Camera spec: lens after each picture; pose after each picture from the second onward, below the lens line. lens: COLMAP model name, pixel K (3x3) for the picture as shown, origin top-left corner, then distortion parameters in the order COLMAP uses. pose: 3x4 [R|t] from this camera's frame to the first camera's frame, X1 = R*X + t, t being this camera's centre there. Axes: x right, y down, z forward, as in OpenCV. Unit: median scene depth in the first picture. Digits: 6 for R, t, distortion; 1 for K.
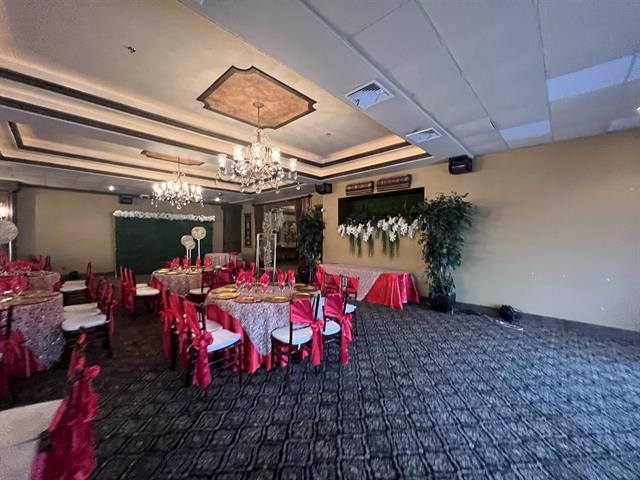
lens RADIAL K [[258.6, 0, 320.0], [0, 258.6, 240.0], [0, 0, 1]] dist [-0.001295, 0.000012]
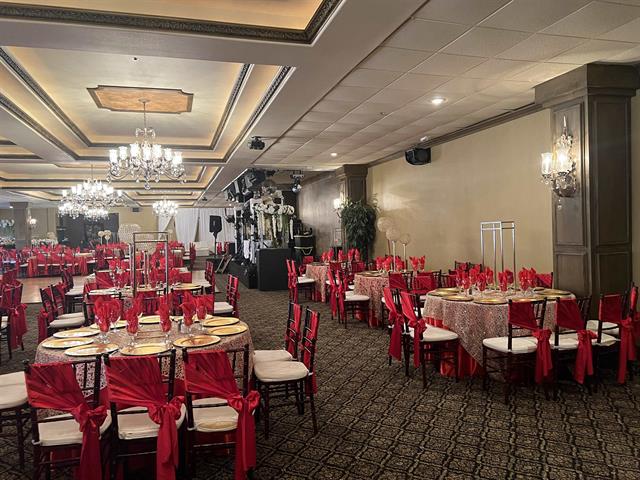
lens RADIAL K [[476.0, 0, 320.0], [0, 476.0, 240.0], [0, 0, 1]] dist [0.041007, -0.044375]
pose [[-0.487434, 0.025019, -0.872801, -0.337175], [0.015539, 0.999680, 0.019978, -0.010561], [0.873021, -0.003825, -0.487667, 0.773814]]
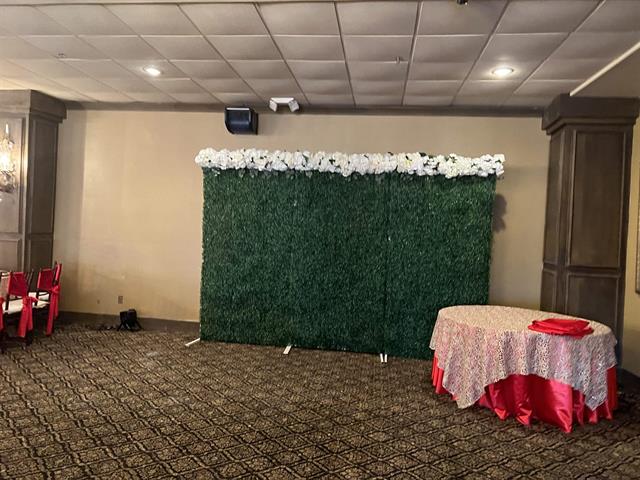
lens RADIAL K [[476.0, 0, 320.0], [0, 476.0, 240.0], [0, 0, 1]] dist [0.041007, -0.044375]
pose [[0.602484, 0.039315, -0.797162, -0.175137], [-0.053313, 0.998538, 0.008954, -0.007647], [0.796348, 0.037104, 0.603699, 0.703164]]
